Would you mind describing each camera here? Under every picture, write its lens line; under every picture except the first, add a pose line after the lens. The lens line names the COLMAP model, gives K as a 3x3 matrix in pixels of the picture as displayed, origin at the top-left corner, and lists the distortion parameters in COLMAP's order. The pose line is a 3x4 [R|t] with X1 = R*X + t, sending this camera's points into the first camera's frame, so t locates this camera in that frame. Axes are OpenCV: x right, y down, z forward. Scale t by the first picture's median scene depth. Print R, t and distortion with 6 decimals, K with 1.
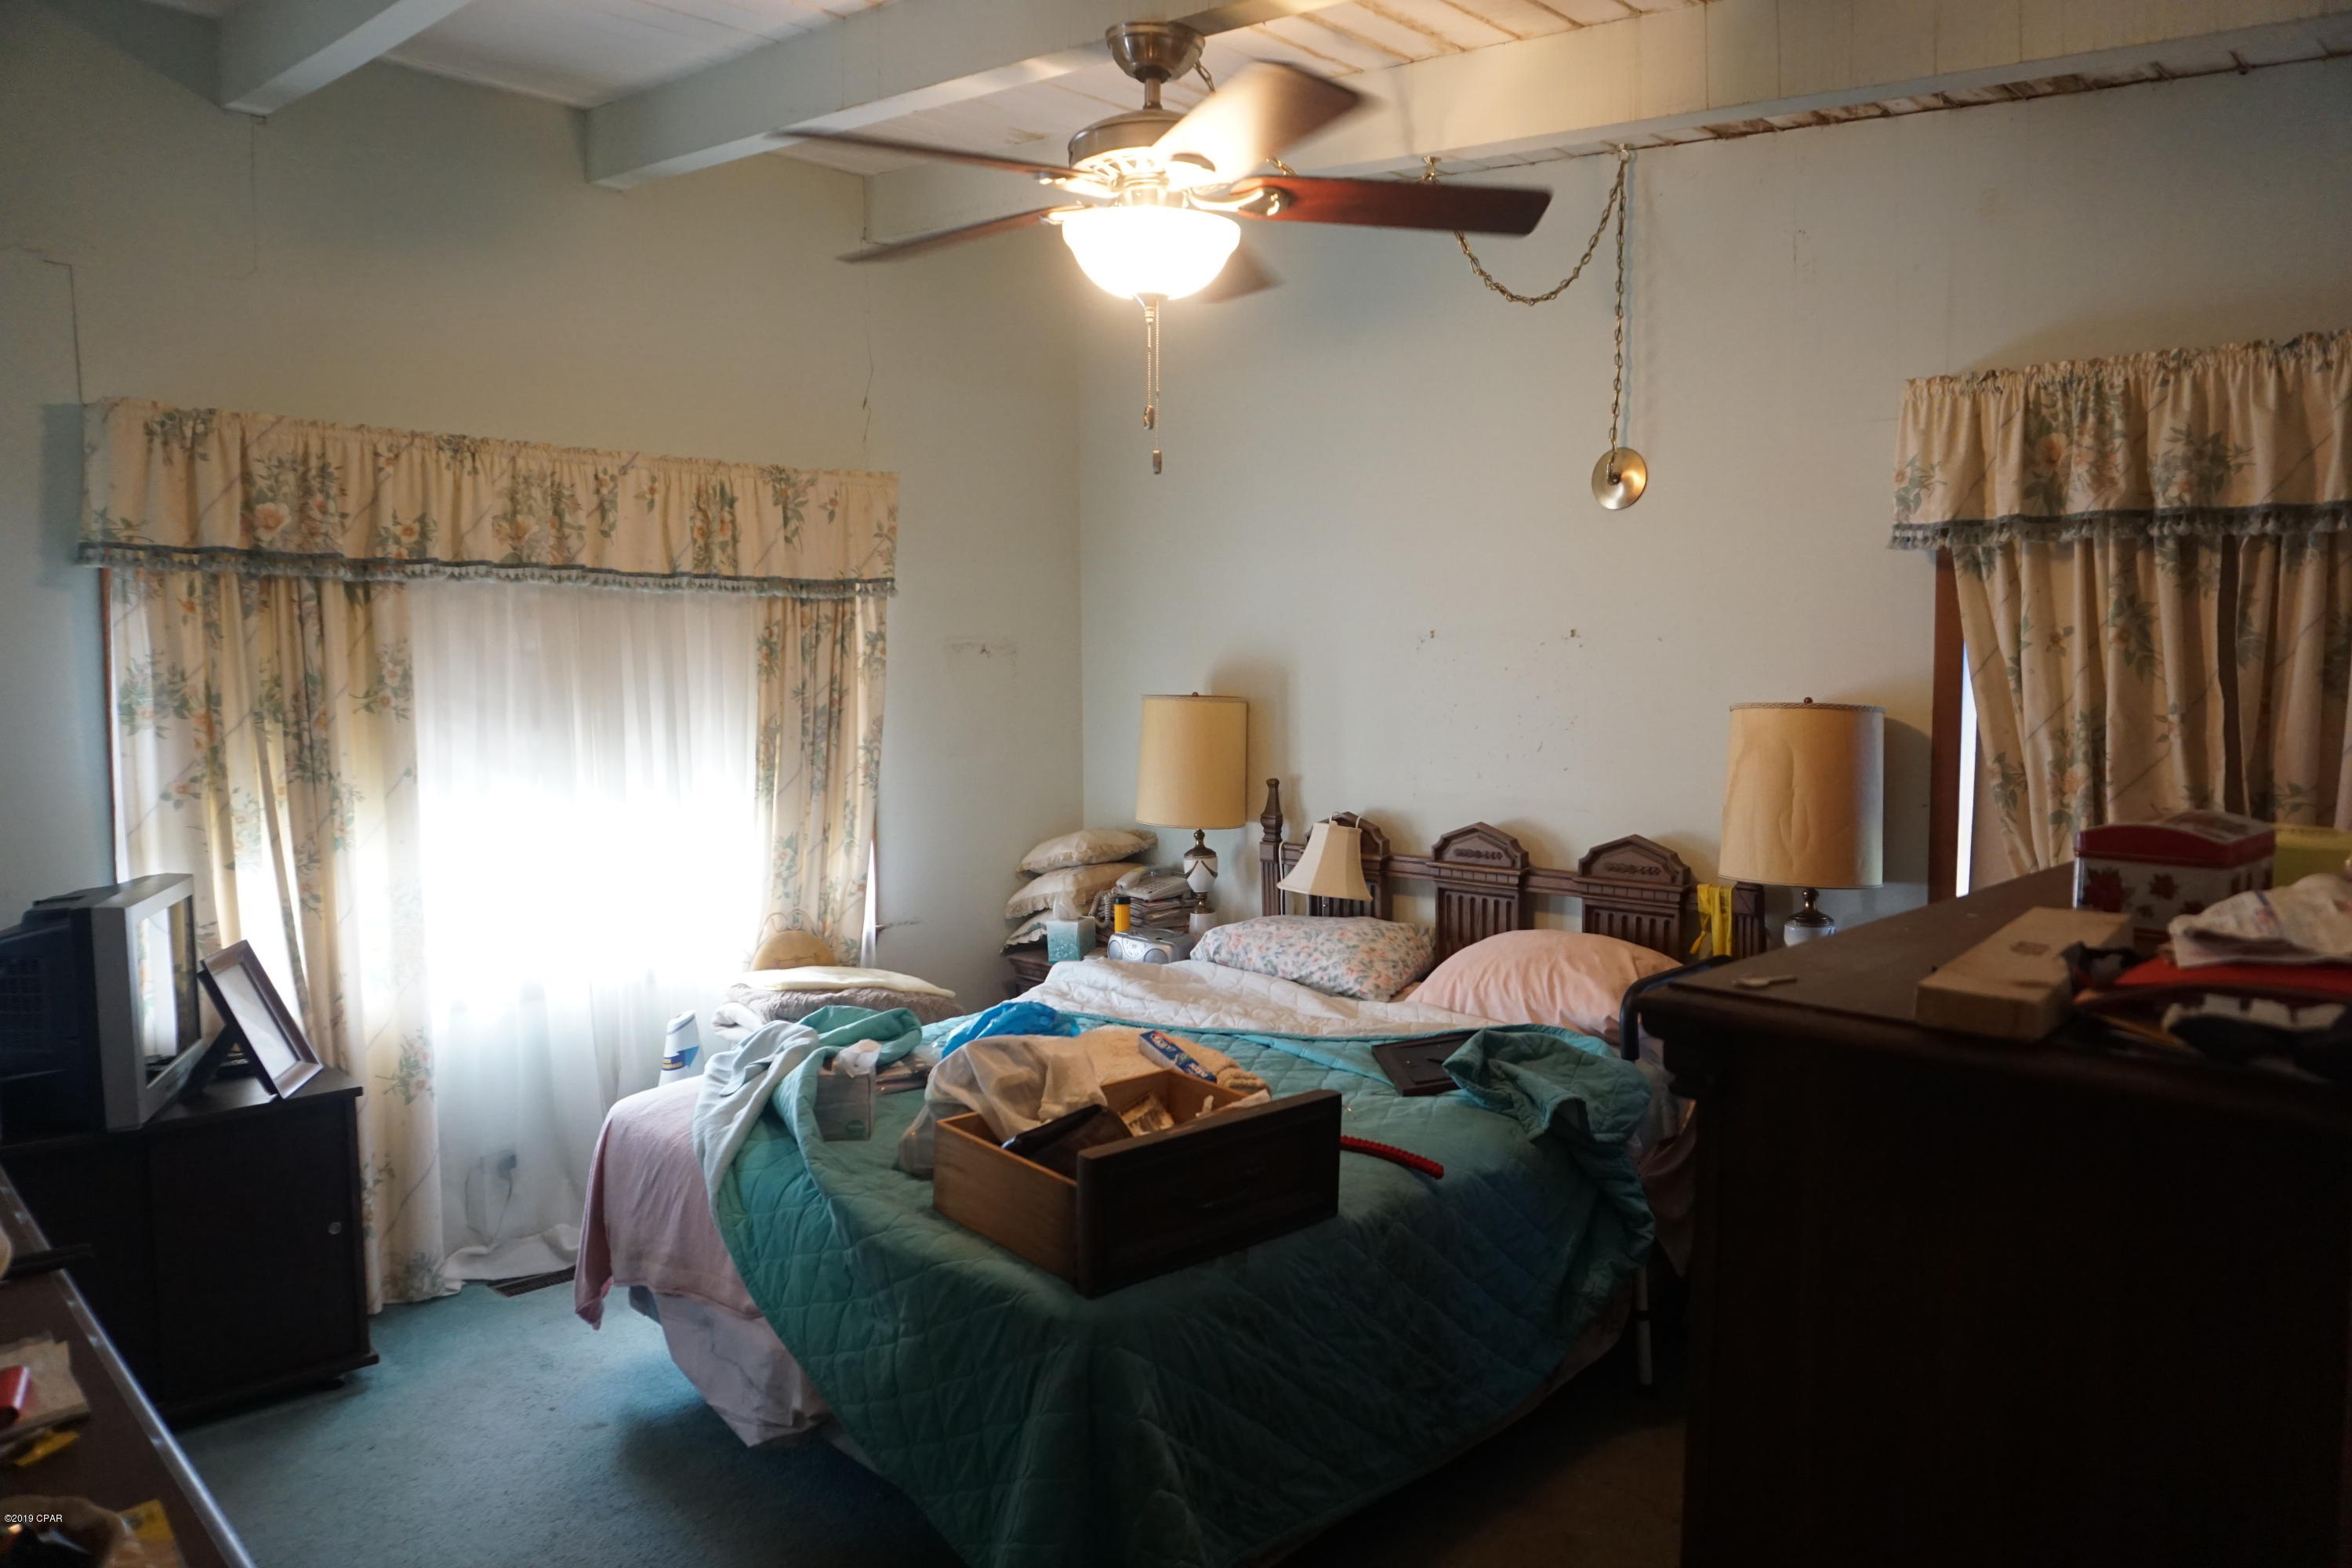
lens RADIAL K [[1589.5, 0, 1167.8], [0, 1589.5, 778.4], [0, 0, 1]] dist [-0.053880, 0.036058]
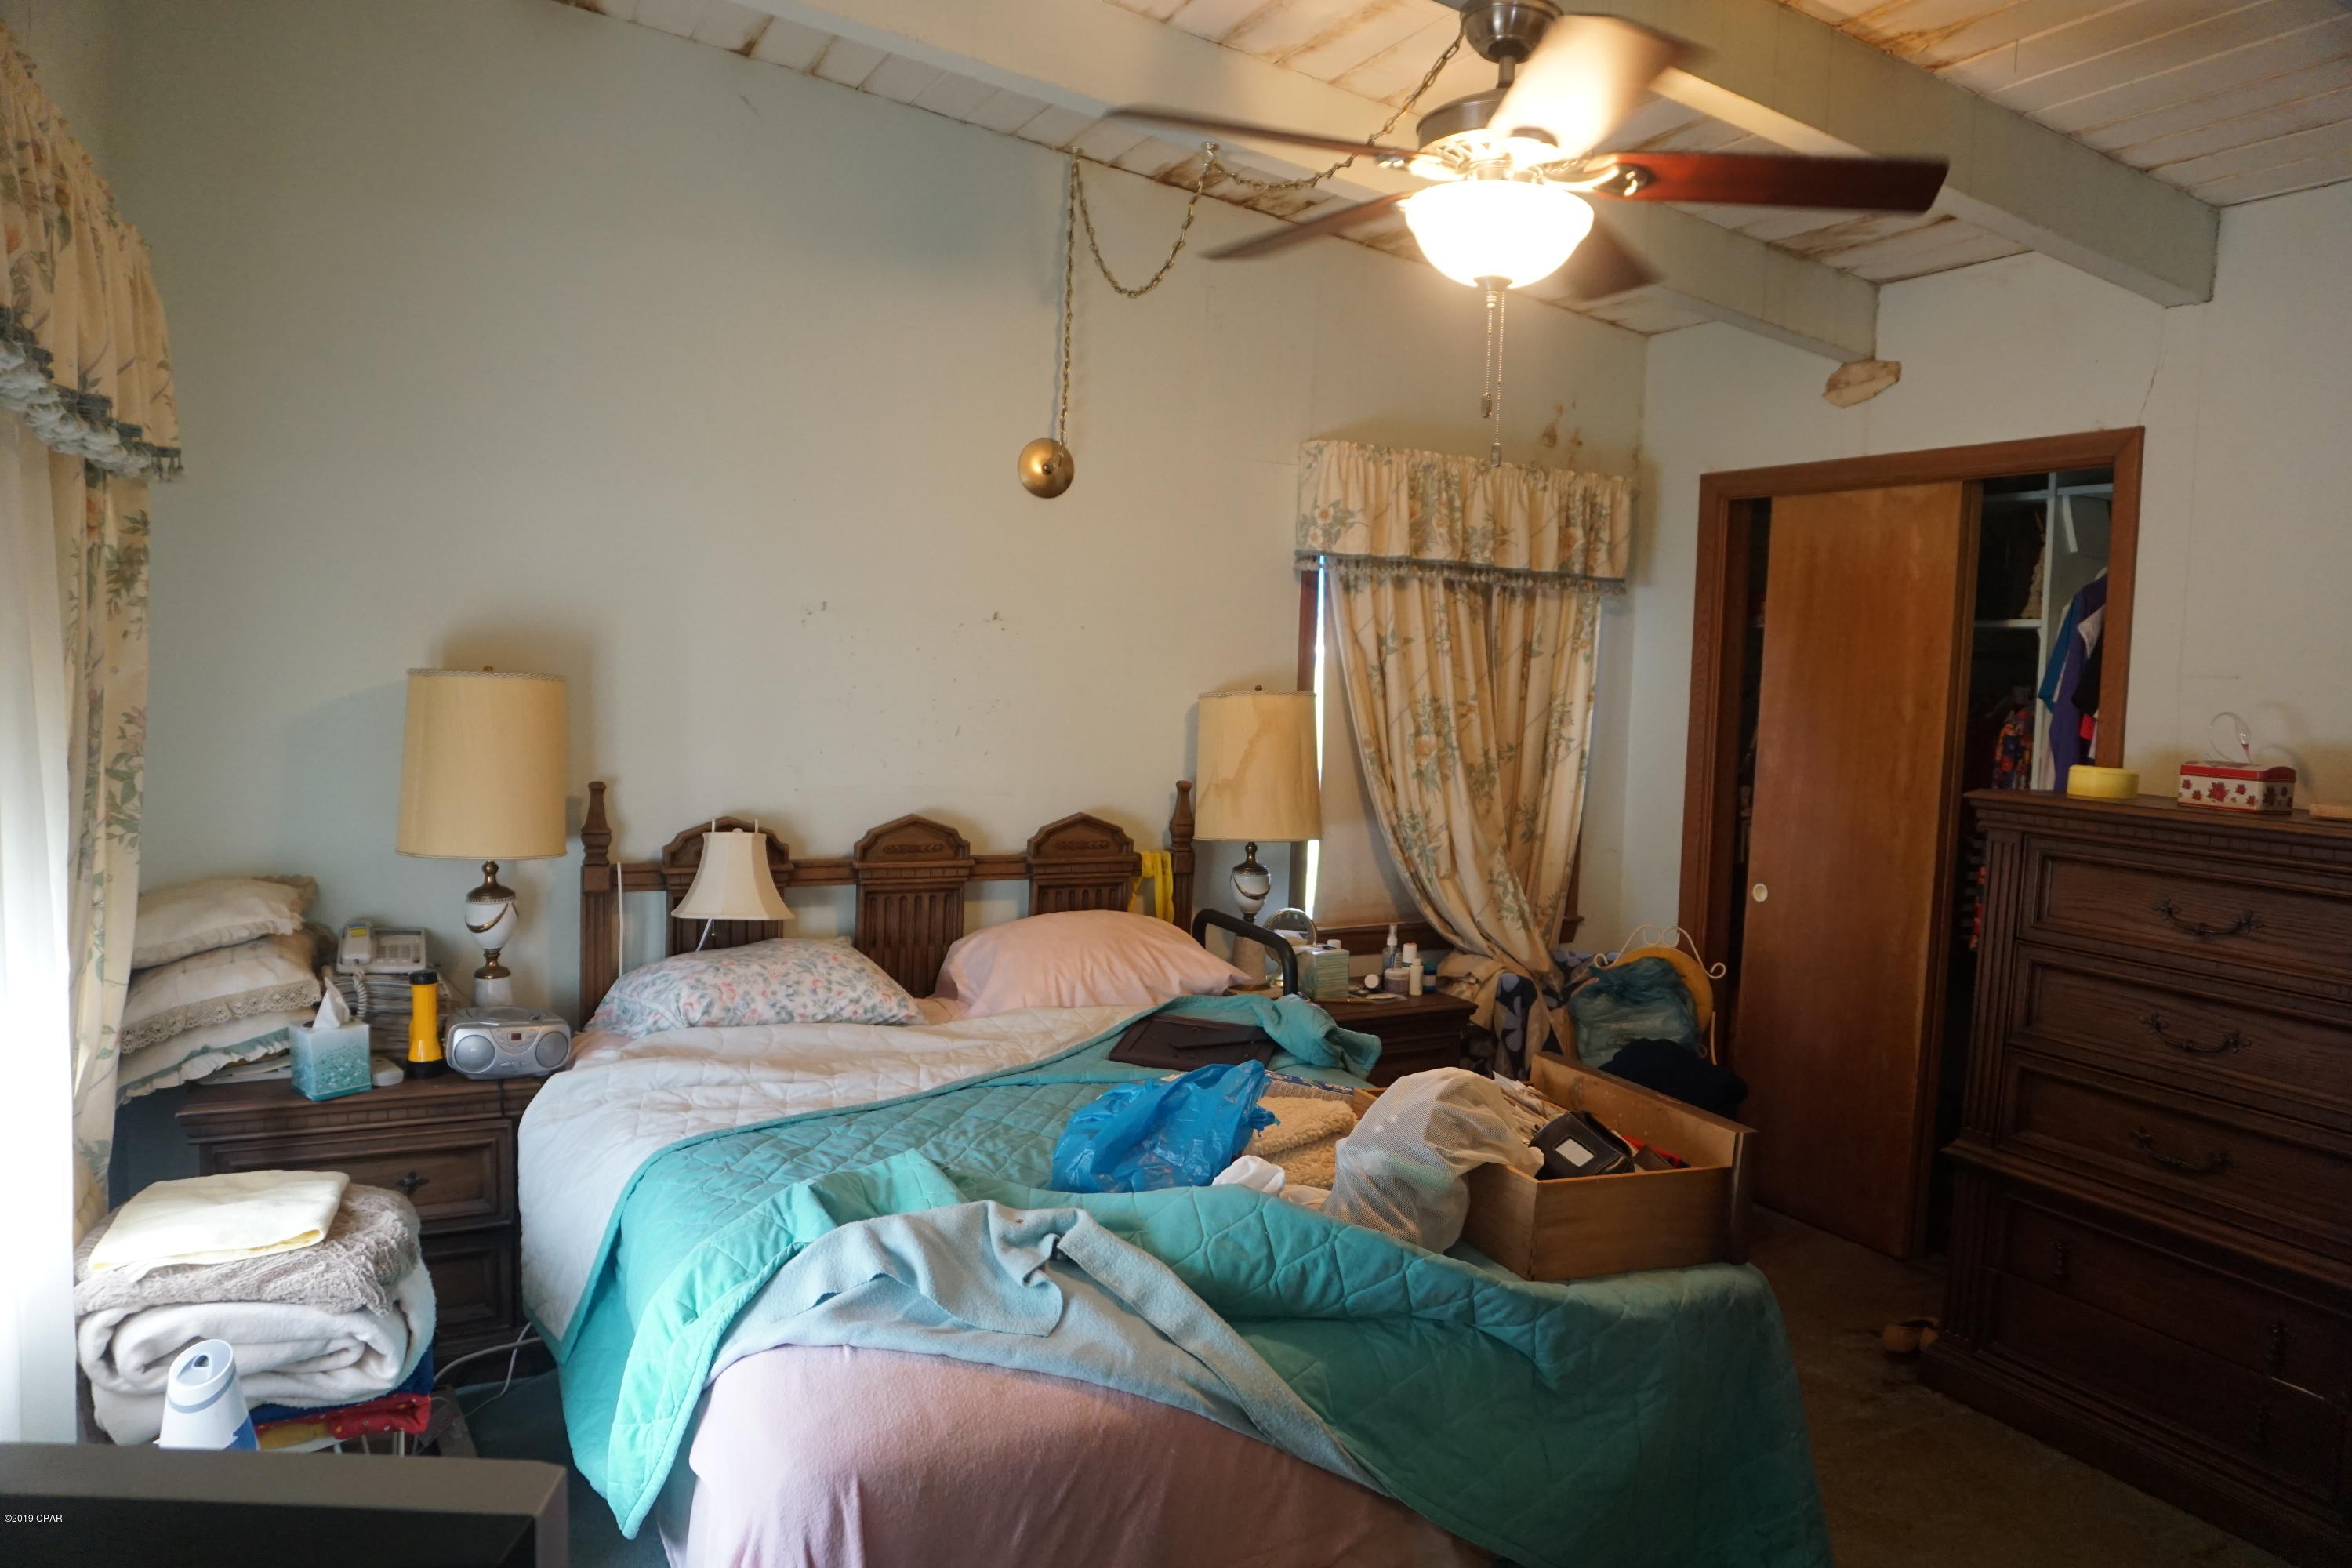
lens RADIAL K [[1589.5, 0, 1167.8], [0, 1589.5, 778.4], [0, 0, 1]] dist [-0.053880, 0.036058]
pose [[0.294035, -0.057916, 0.954038, -0.679139], [0.027574, 0.998261, 0.052102, -0.039451], [-0.955397, 0.010987, 0.295121, 0.614303]]
